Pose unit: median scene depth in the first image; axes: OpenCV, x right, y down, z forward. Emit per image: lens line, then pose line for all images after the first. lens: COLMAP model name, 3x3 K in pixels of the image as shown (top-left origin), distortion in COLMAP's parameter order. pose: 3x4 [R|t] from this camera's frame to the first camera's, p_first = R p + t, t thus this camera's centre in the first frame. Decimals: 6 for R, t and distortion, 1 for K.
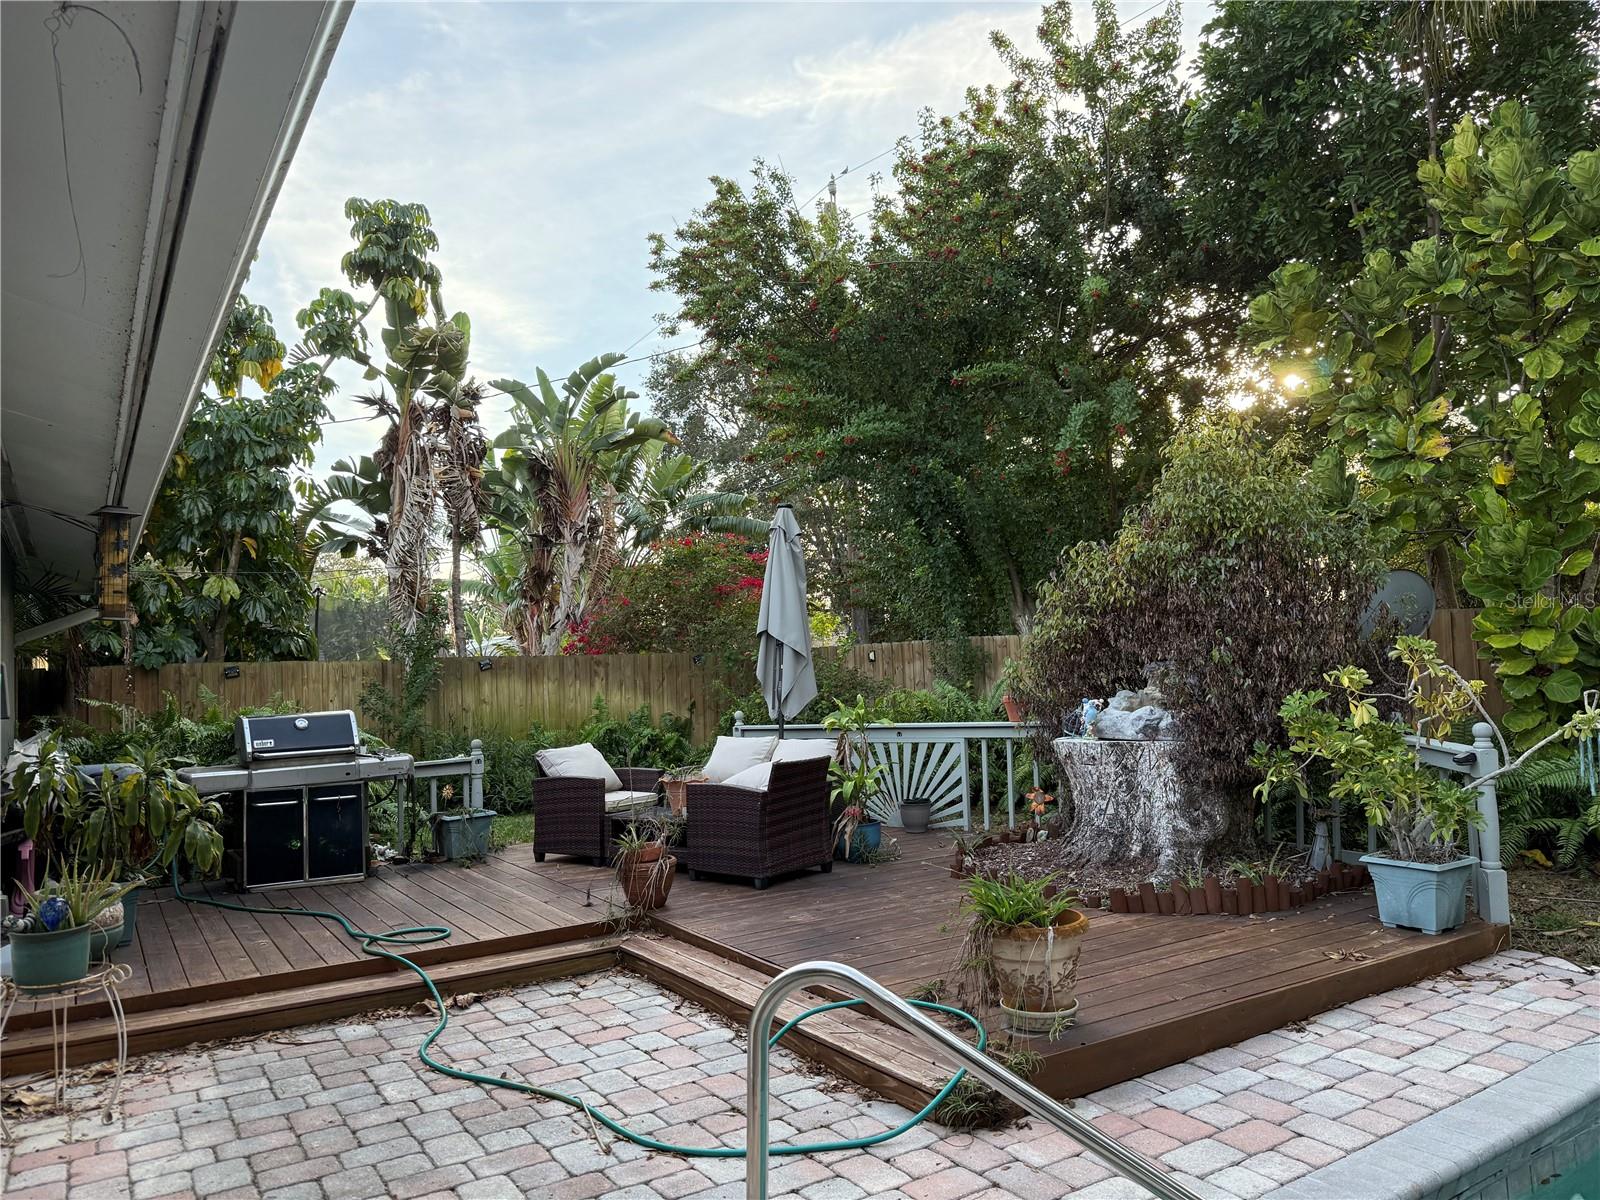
lens RADIAL K [[1113.1, 0, 800.0], [0, 1113.1, 600.0], [0, 0, 1]] dist [0.103197, -0.189063]
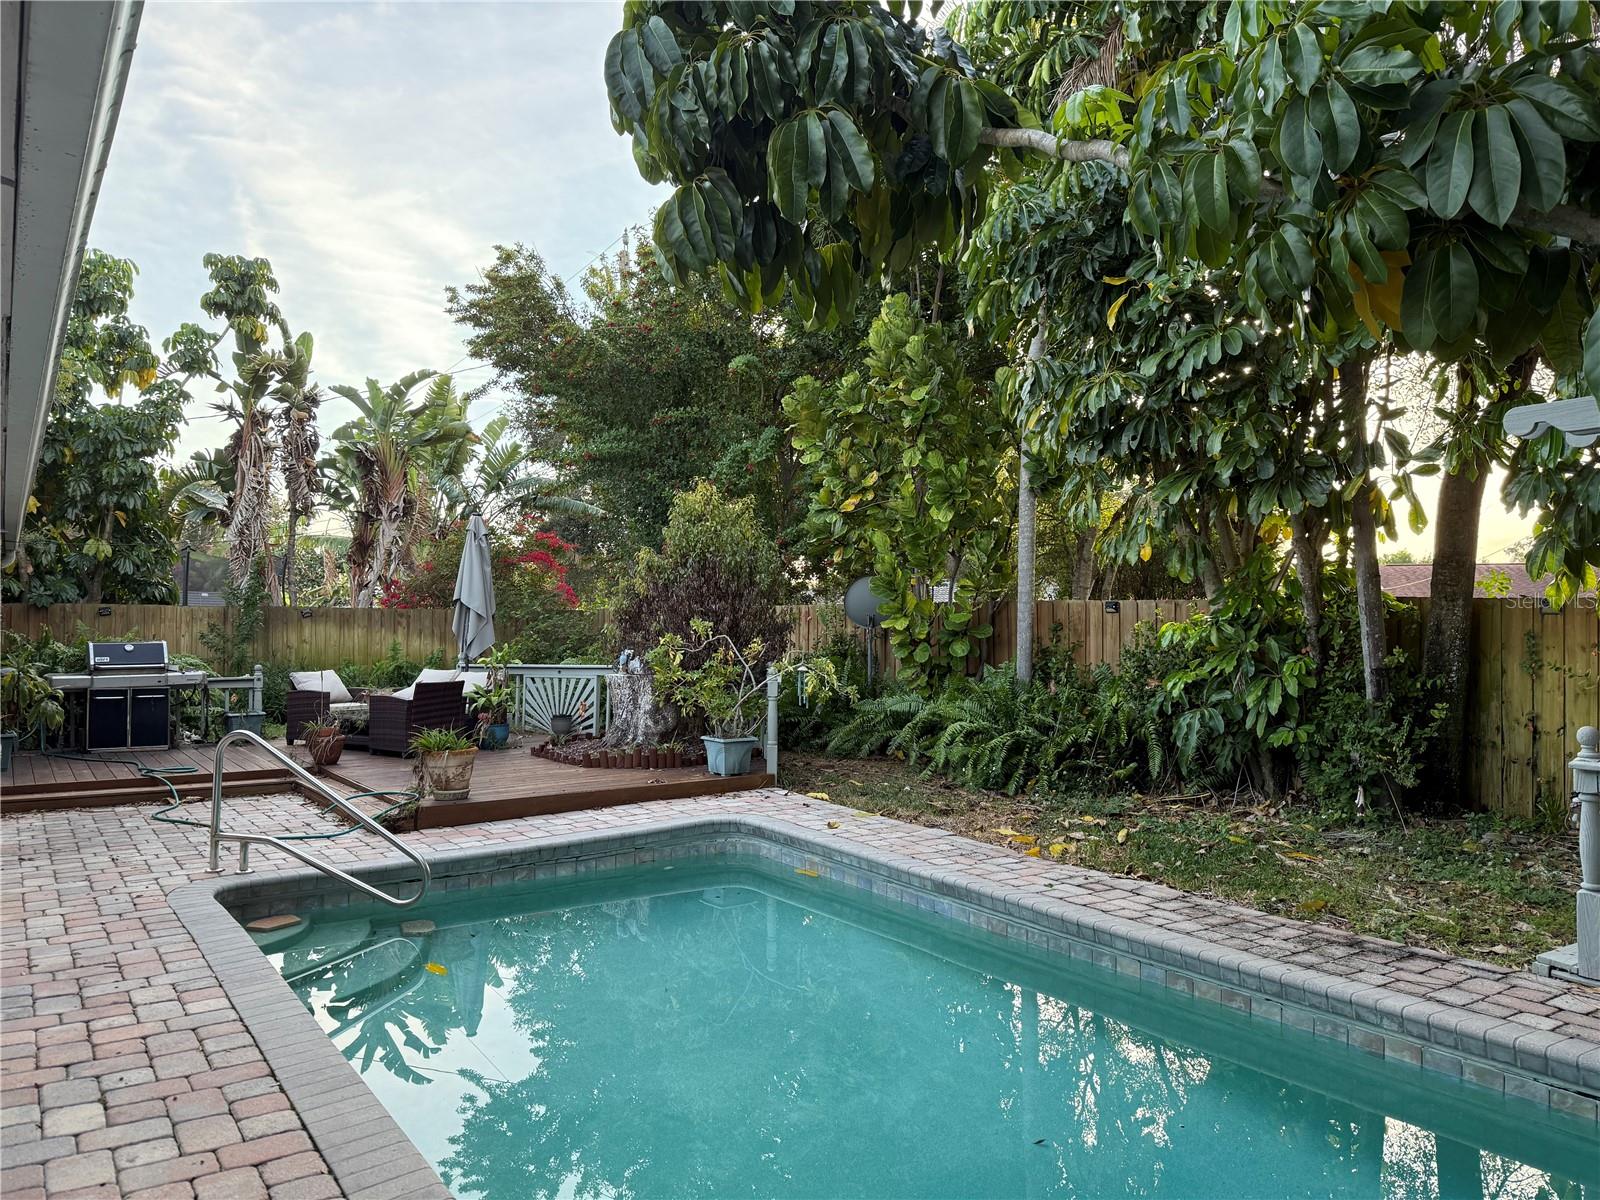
lens RADIAL K [[1104.7, 0, 800.0], [0, 1104.7, 600.0], [0, 0, 1]] dist [-0.001106, -0.008636]
pose [[0.997602, 0.037994, 0.057854, 0.230376], [-0.040100, 0.998558, 0.035691, -0.027824], [-0.056414, -0.037926, 0.997687, -0.332598]]
